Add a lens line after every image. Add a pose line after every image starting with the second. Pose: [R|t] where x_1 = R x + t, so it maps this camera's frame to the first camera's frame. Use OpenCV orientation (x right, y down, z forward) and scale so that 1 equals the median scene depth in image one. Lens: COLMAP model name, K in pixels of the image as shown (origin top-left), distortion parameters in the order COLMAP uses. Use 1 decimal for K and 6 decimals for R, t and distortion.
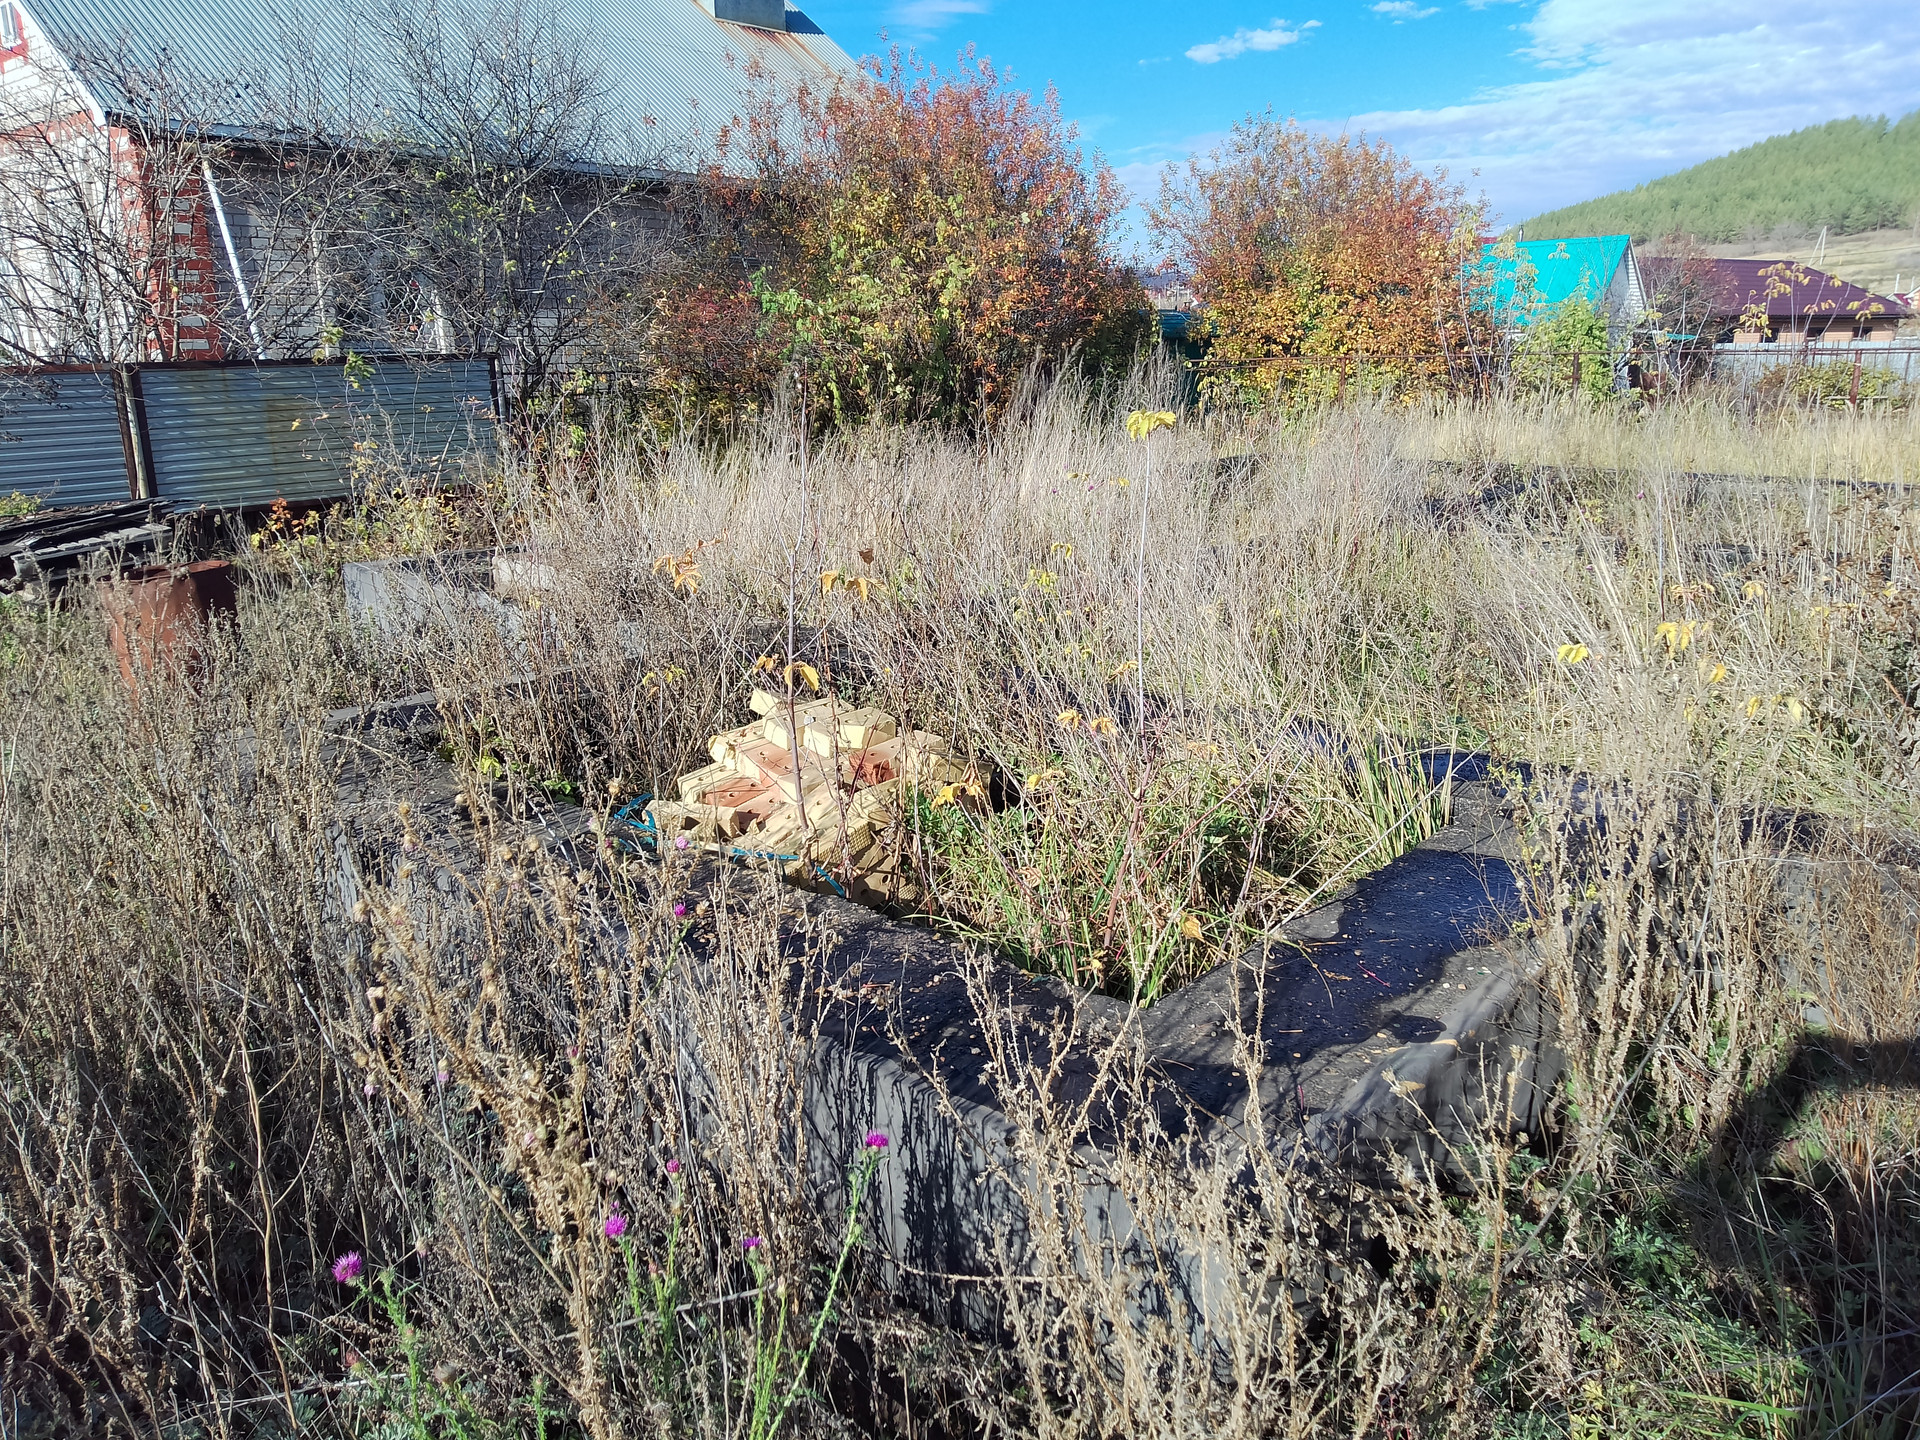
lens RADIAL K [[1408.8, 0, 961.7], [0, 1408.8, 721.6], [0, 0, 1]] dist [0.055749, -0.075953]
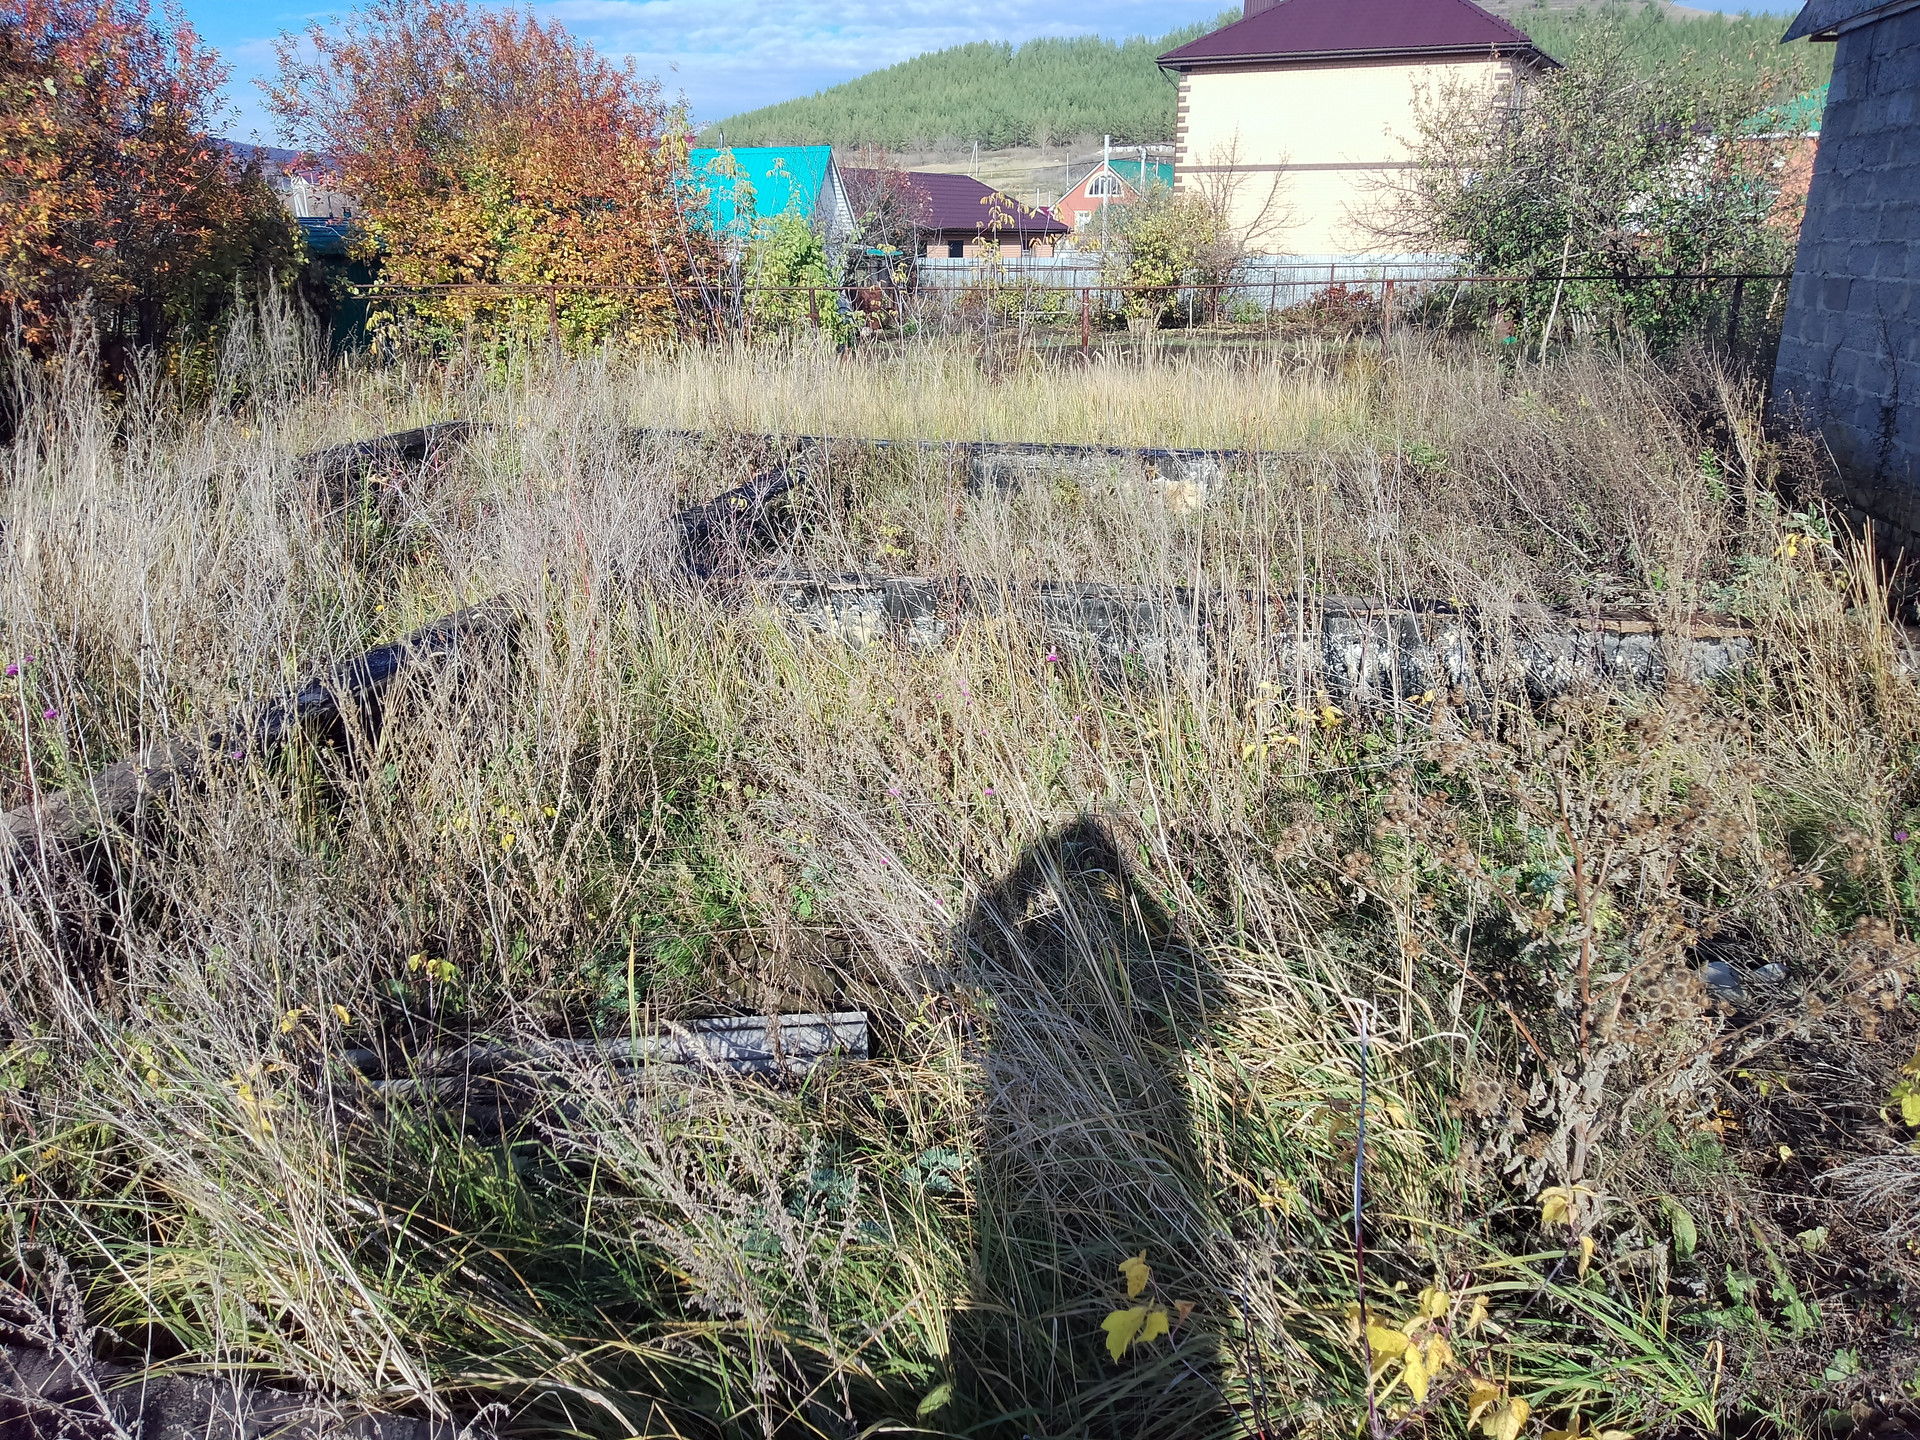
lens RADIAL K [[1408.8, 0, 968.8], [0, 1408.8, 730.8], [0, 0, 1]] dist [0.055749, -0.075953]
pose [[0.867831, -0.149901, 0.473708, 0.047190], [0.115665, 0.988161, 0.100797, -0.053155], [-0.483209, -0.032683, 0.874895, 0.140554]]
